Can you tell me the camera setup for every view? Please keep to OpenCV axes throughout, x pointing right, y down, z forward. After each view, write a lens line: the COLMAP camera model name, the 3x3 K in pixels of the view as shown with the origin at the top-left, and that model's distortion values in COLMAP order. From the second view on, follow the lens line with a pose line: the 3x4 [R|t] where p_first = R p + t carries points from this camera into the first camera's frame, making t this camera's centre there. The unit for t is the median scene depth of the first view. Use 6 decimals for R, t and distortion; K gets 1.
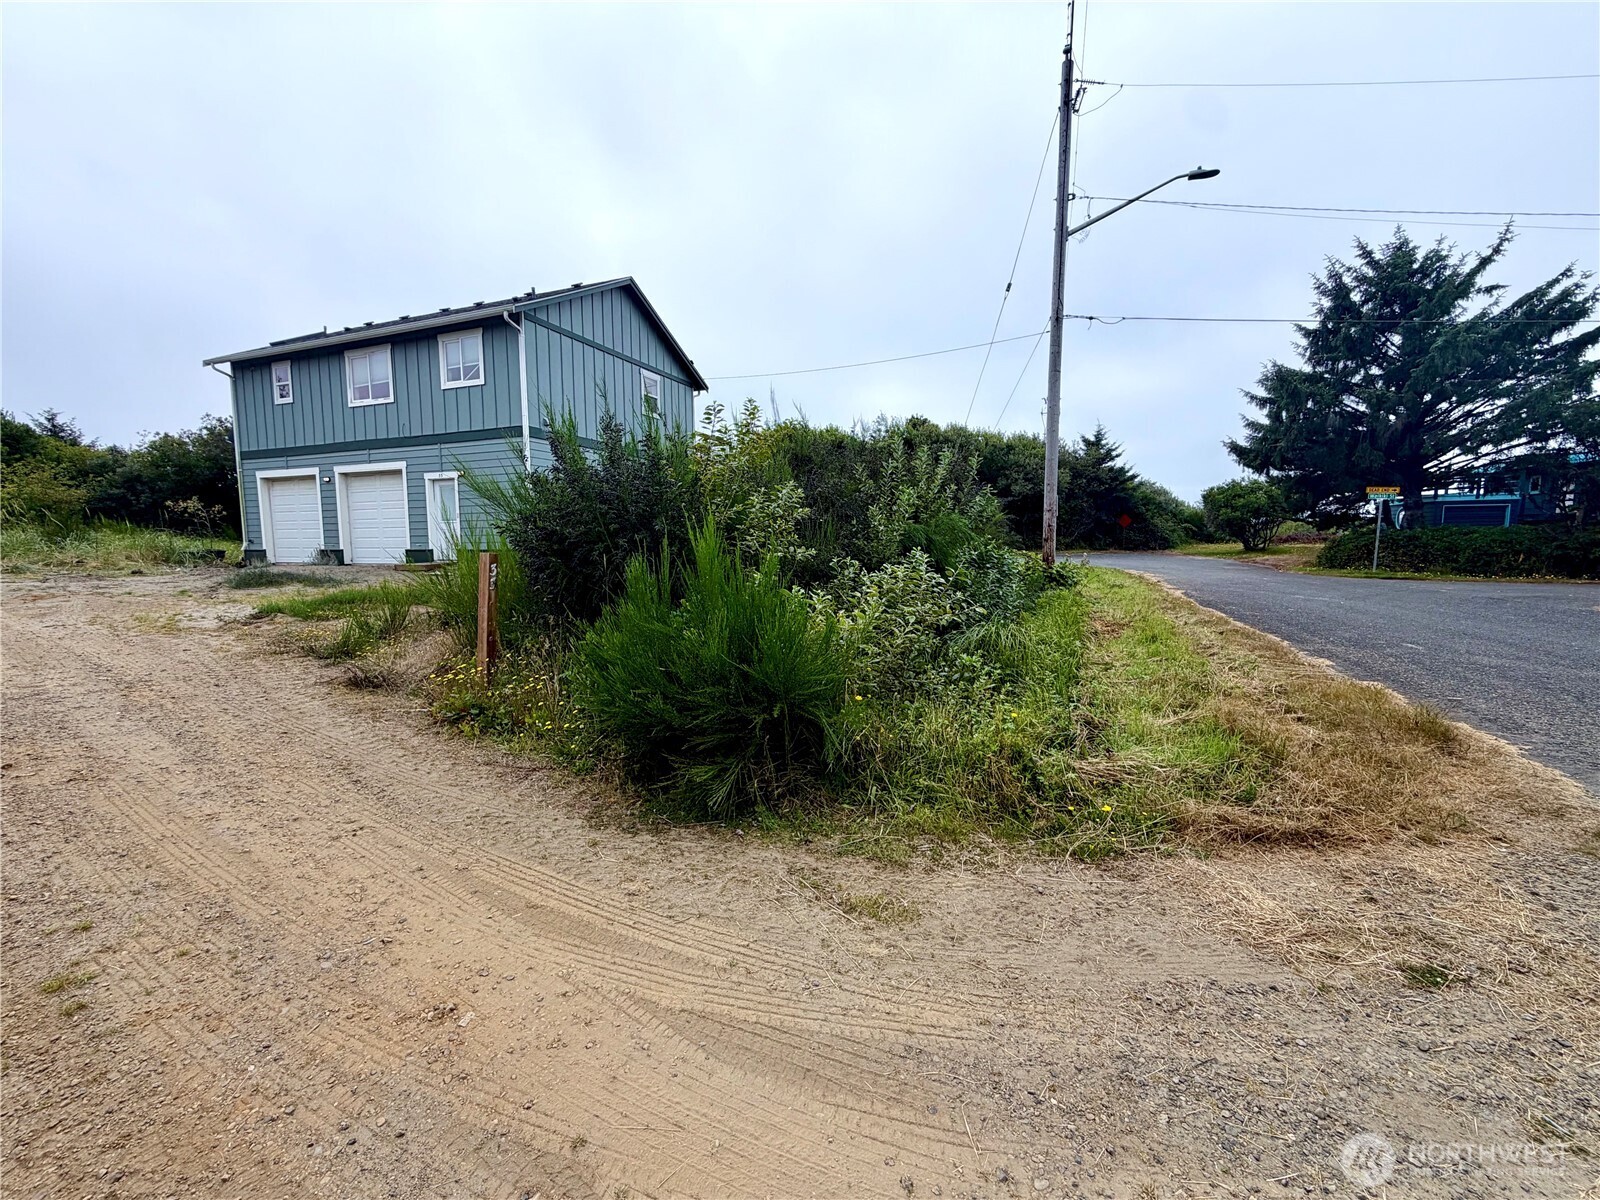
lens RADIAL K [[638.7, 0, 795.3], [0, 638.7, 603.4], [0, 0, 1]] dist [0.000822, -0.000403]
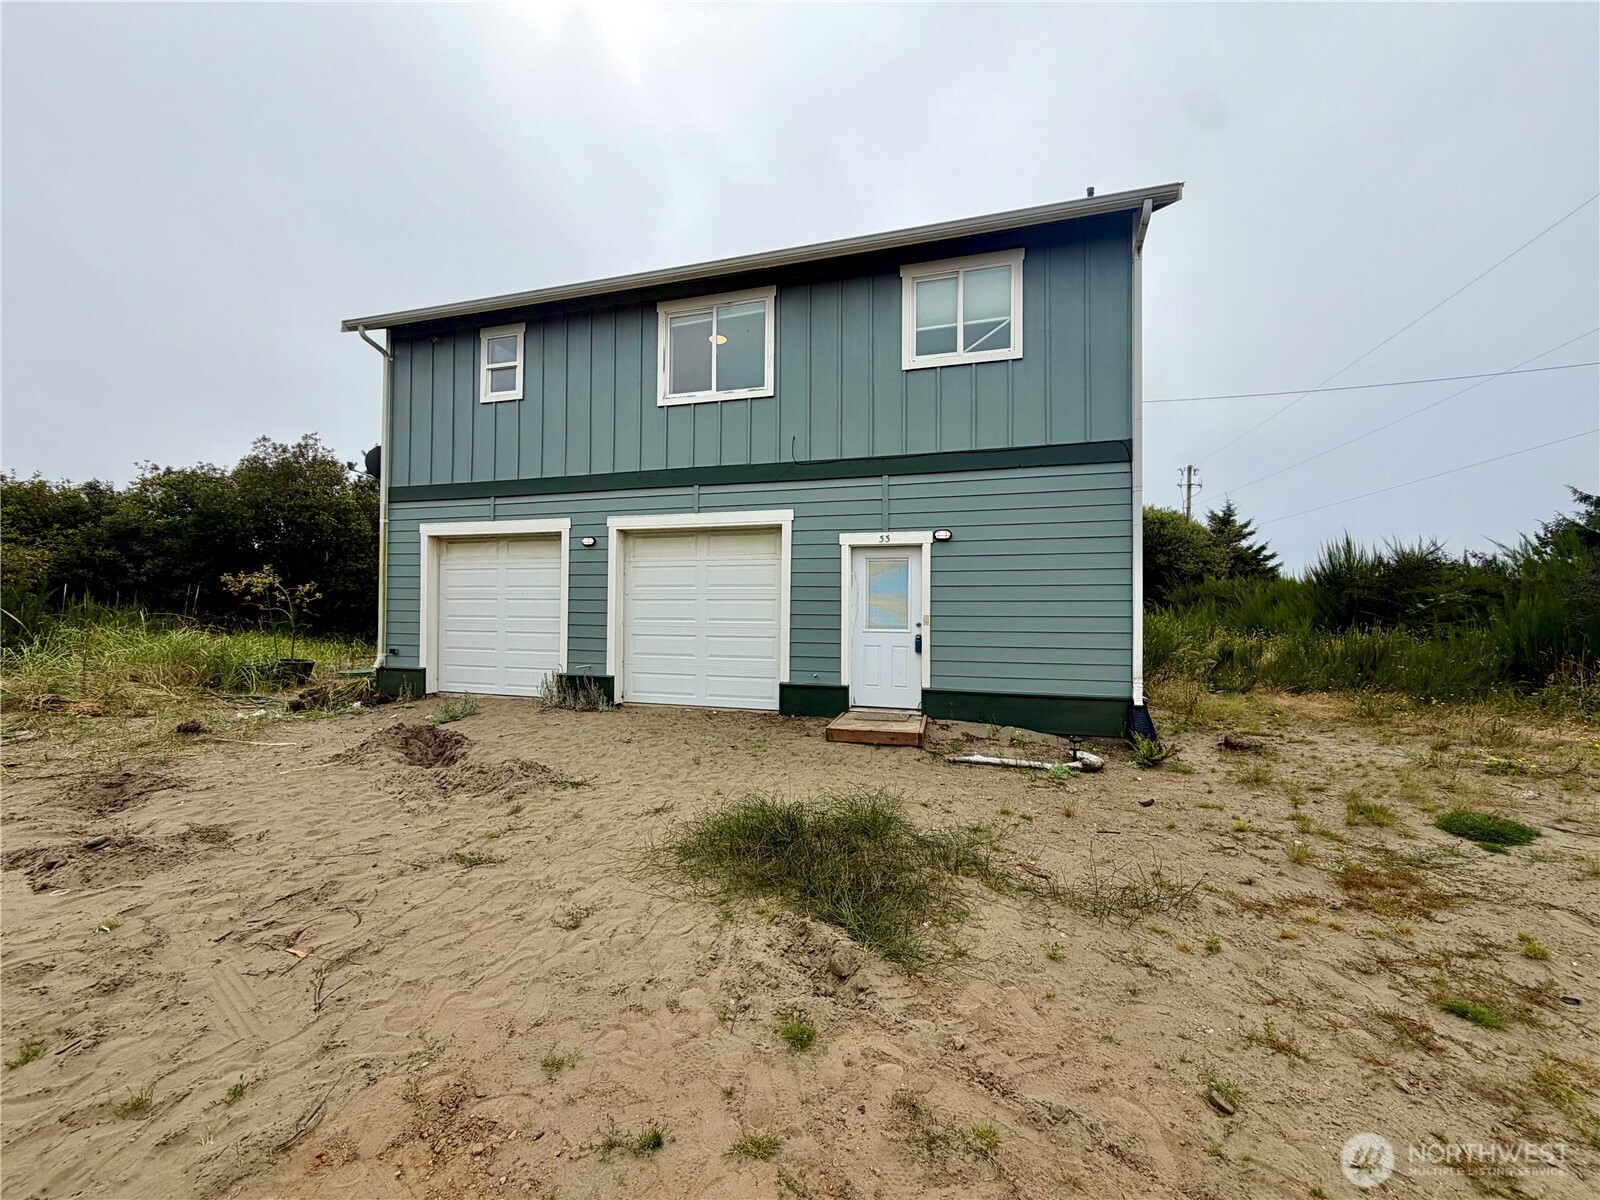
lens RADIAL K [[638.7, 0, 805.6], [0, 638.7, 605.8], [0, 0, 1]] dist [0.000822, -0.000403]
pose [[0.996539, 0.012949, 0.082113, -0.569445], [-0.004215, 0.994393, -0.105667, -0.082888], [-0.083021, 0.104955, 0.991006, 0.450257]]
